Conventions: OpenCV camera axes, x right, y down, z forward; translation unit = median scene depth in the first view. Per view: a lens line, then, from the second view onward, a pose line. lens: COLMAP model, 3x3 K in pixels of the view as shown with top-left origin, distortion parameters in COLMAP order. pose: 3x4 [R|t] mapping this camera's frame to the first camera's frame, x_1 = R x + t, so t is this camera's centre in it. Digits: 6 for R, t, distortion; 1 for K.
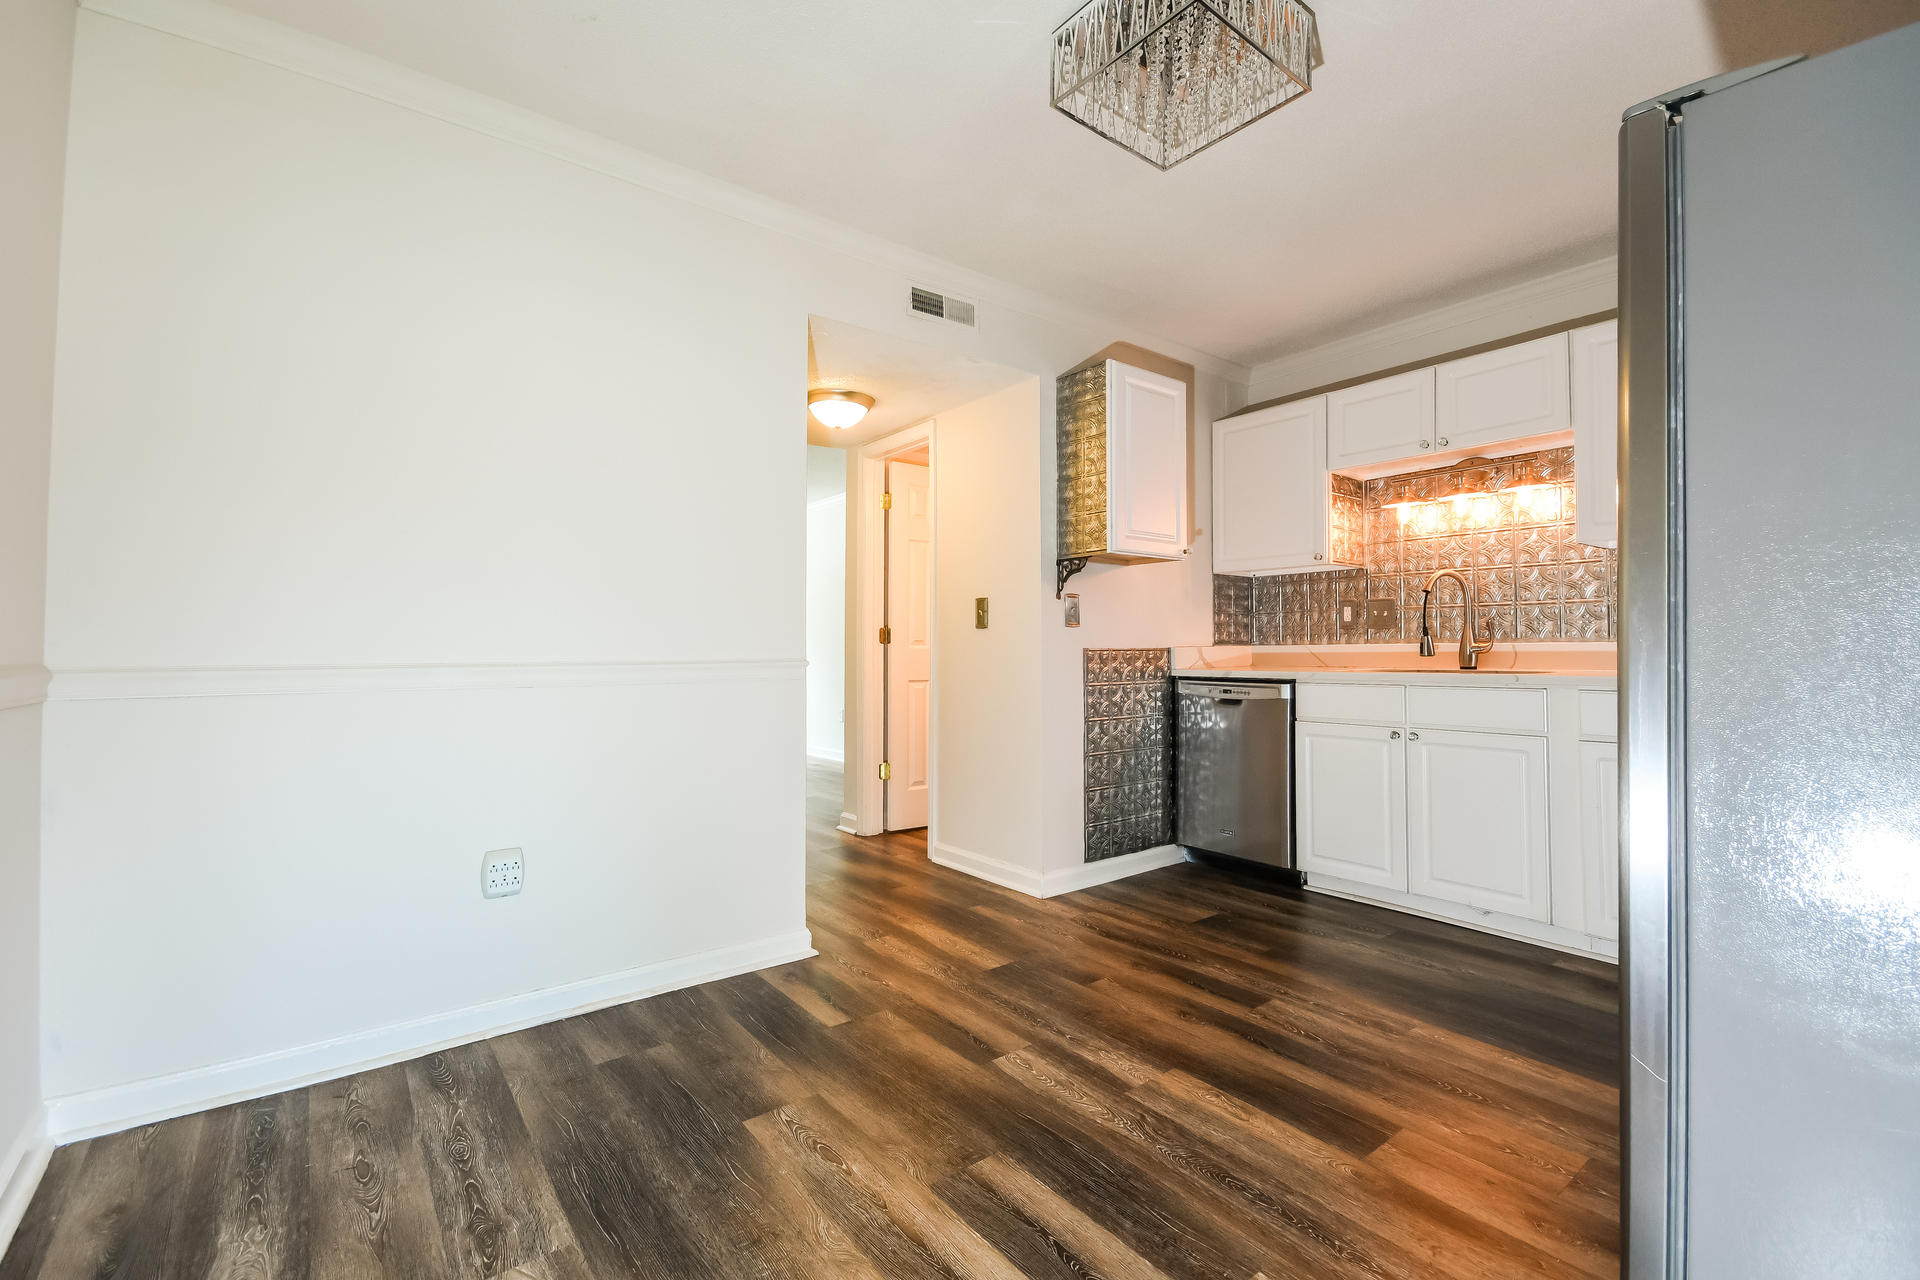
lens RADIAL K [[841.4, 0, 1034.5], [0, 841.4, 636.7], [0, 0, 1]] dist [0.001116, 0.000001]
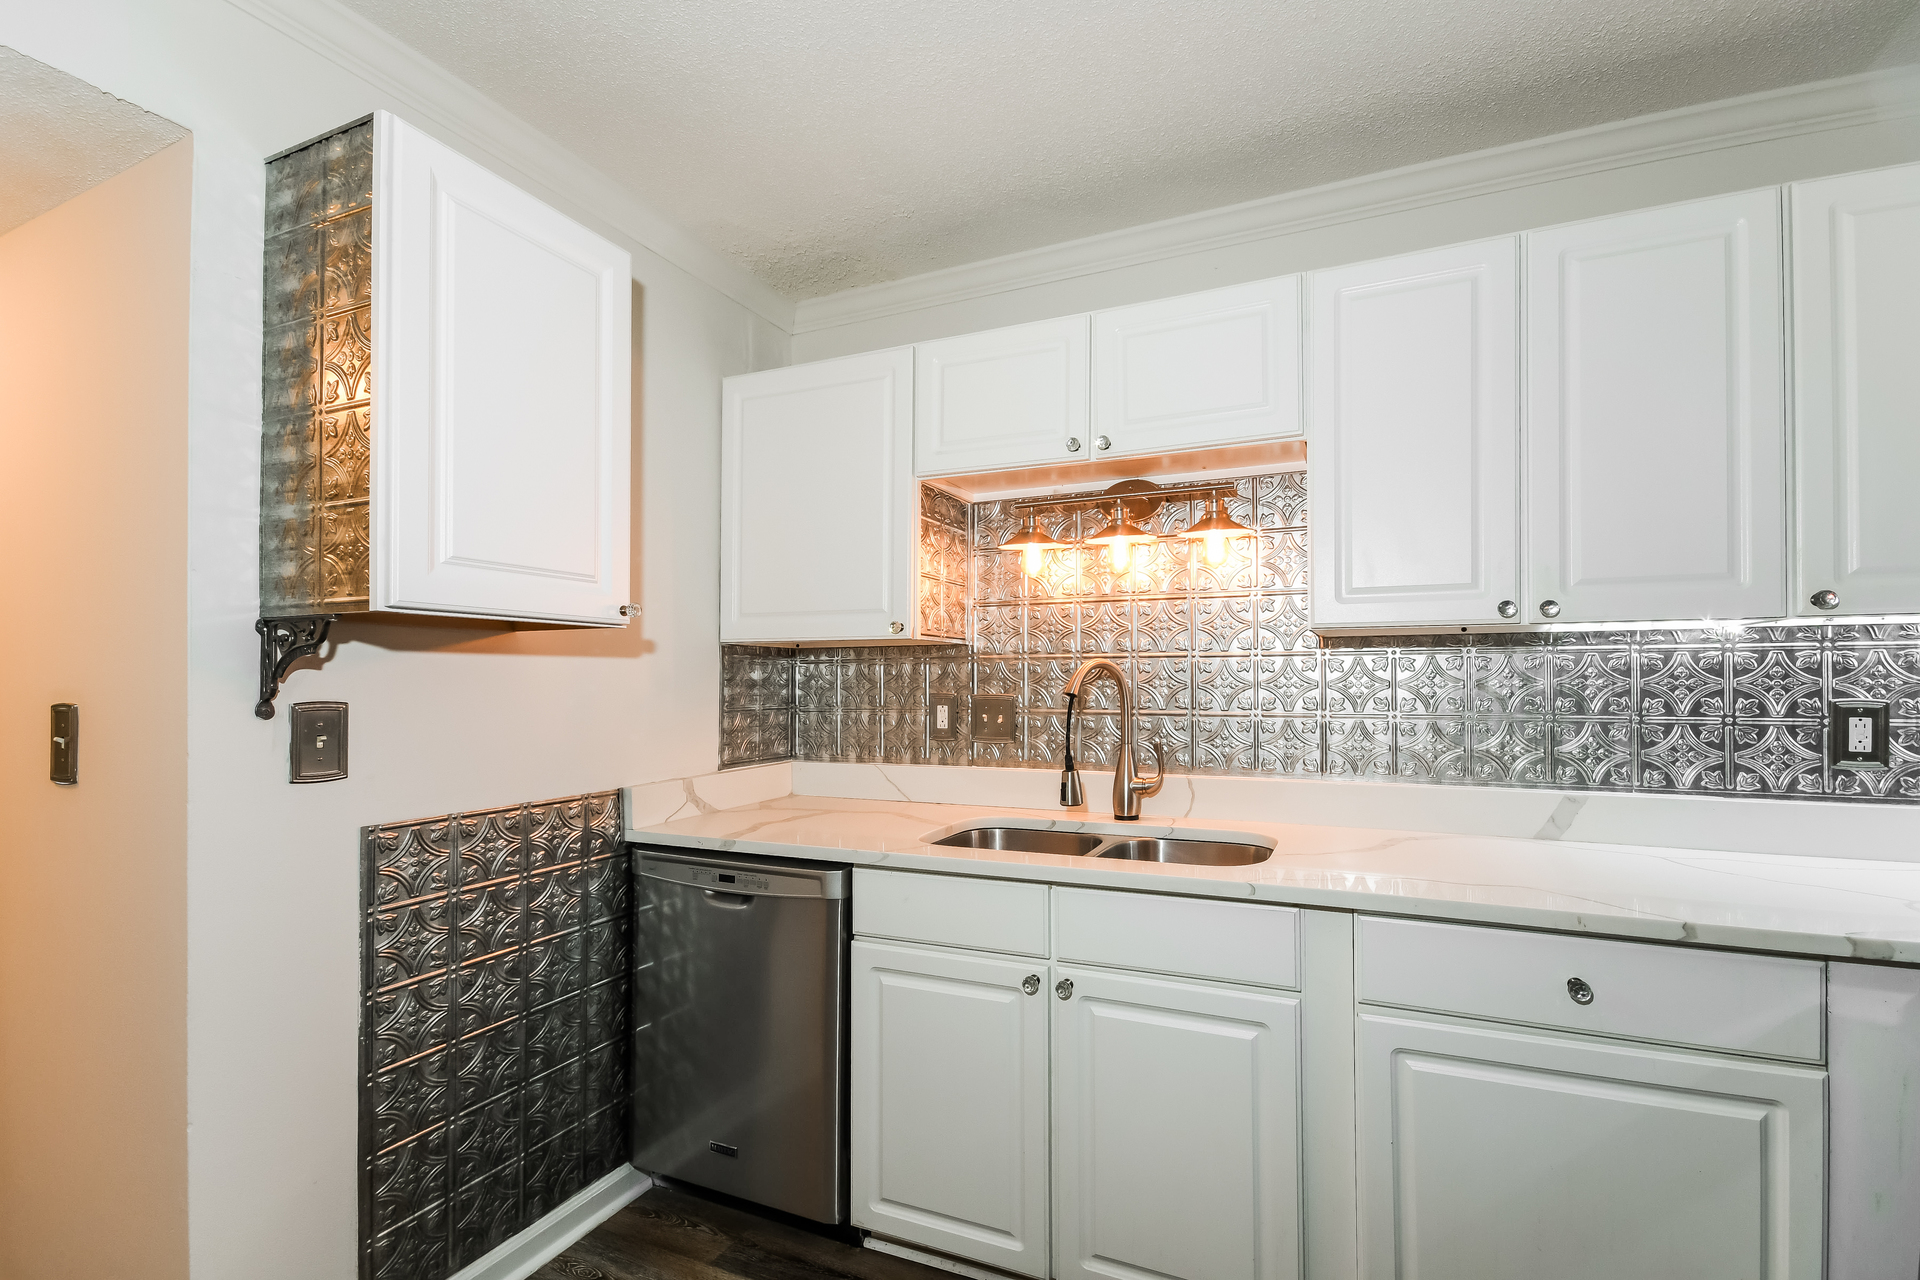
lens RADIAL K [[835.0, 0, 1020.6], [0, 835.0, 668.0], [0, 0, 1]] dist [0.001360, 0.000111]
pose [[0.894715, 0.009833, 0.446529, 0.155228], [-0.008872, 0.999952, -0.004243, -0.063301], [-0.446549, -0.000165, 0.894759, 0.443476]]
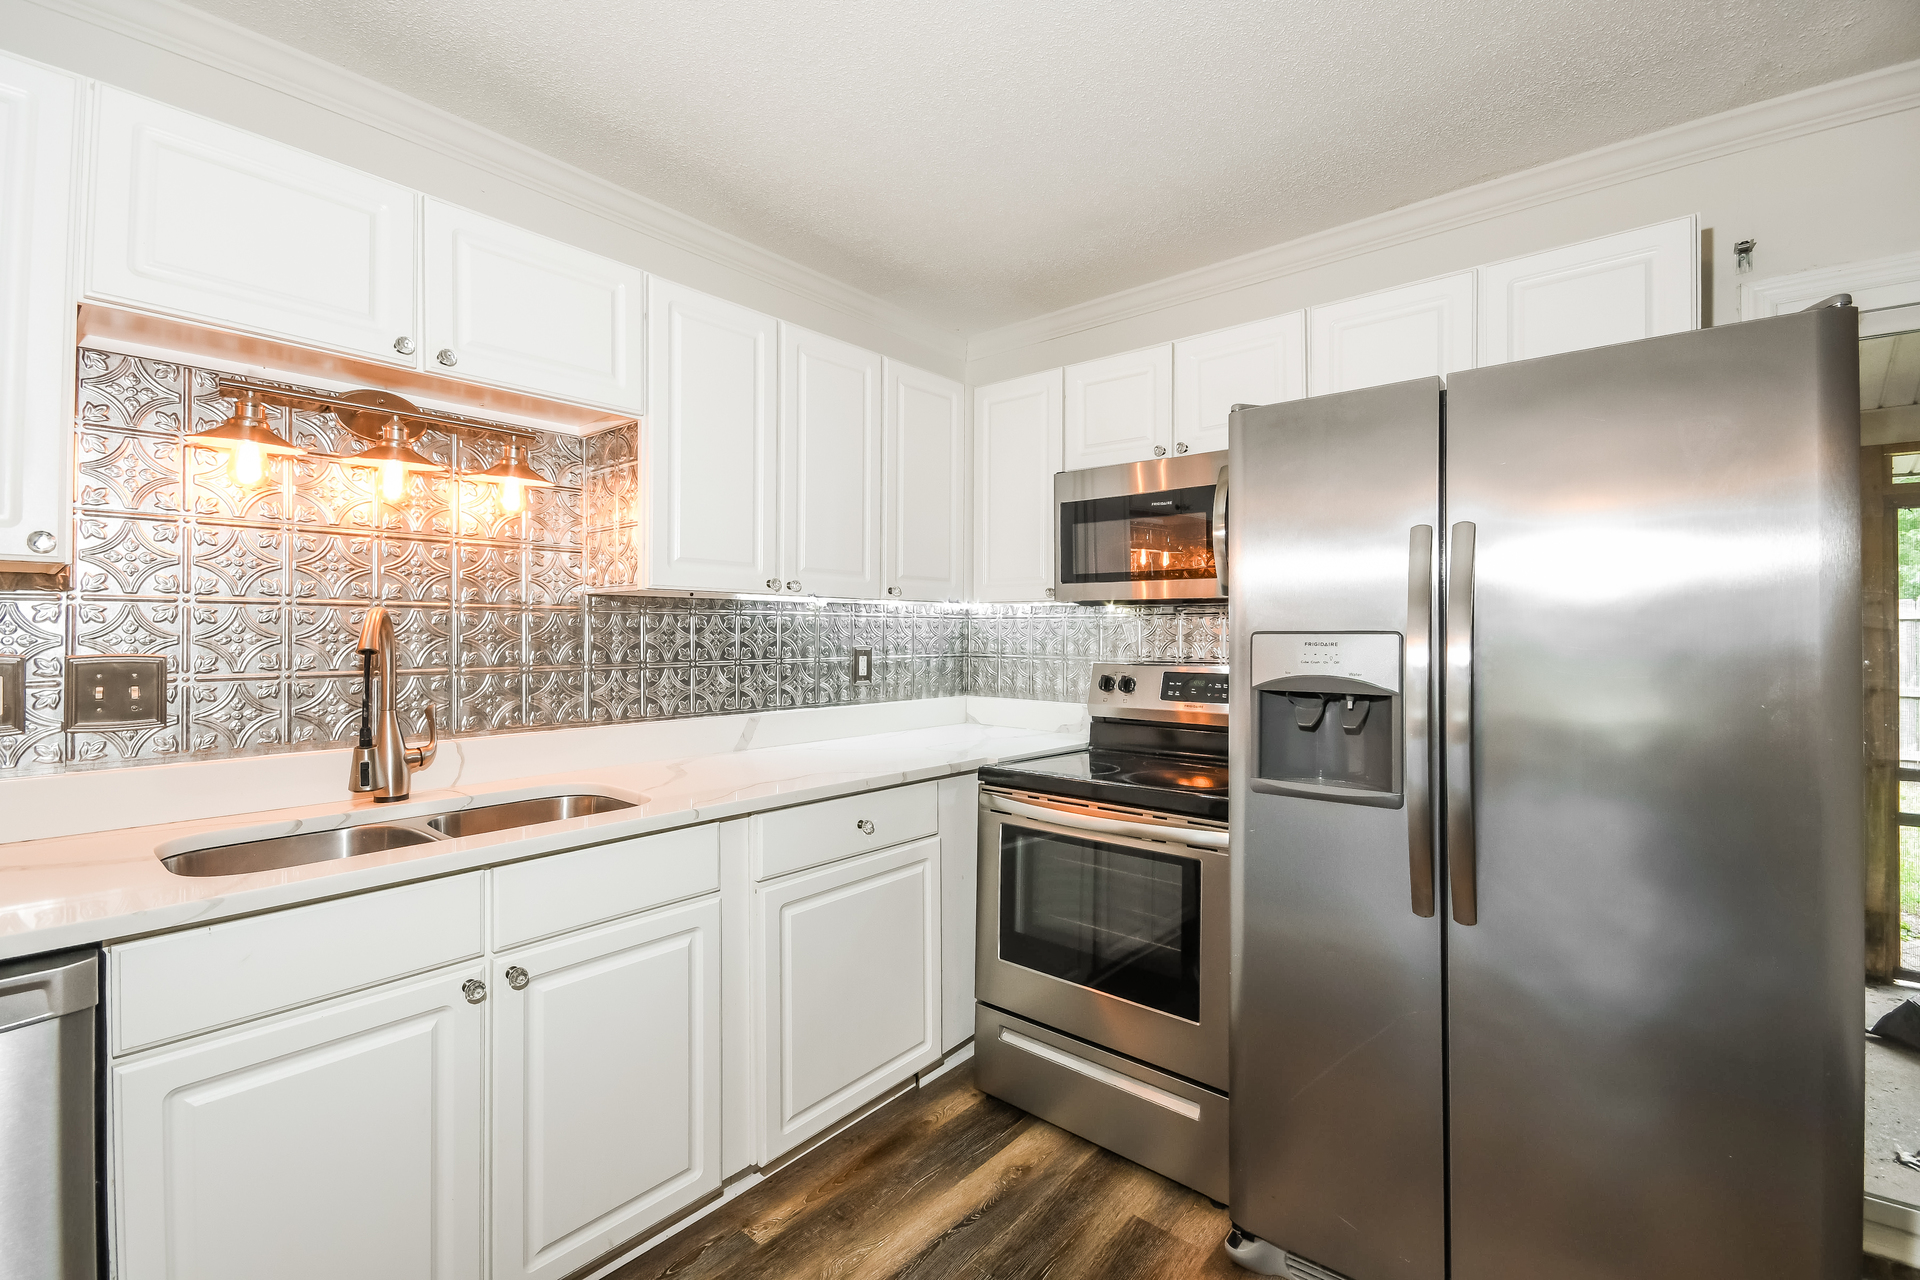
lens RADIAL K [[830.0, 0, 964.0], [0, 830.0, 629.8], [0, 0, 1]] dist [-0.001344, 0.000002]
pose [[-0.158748, 0.011203, 0.987256, -0.037913], [-0.014707, 0.999798, -0.013710, -0.058708], [-0.987210, -0.016696, -0.158551, 0.670034]]
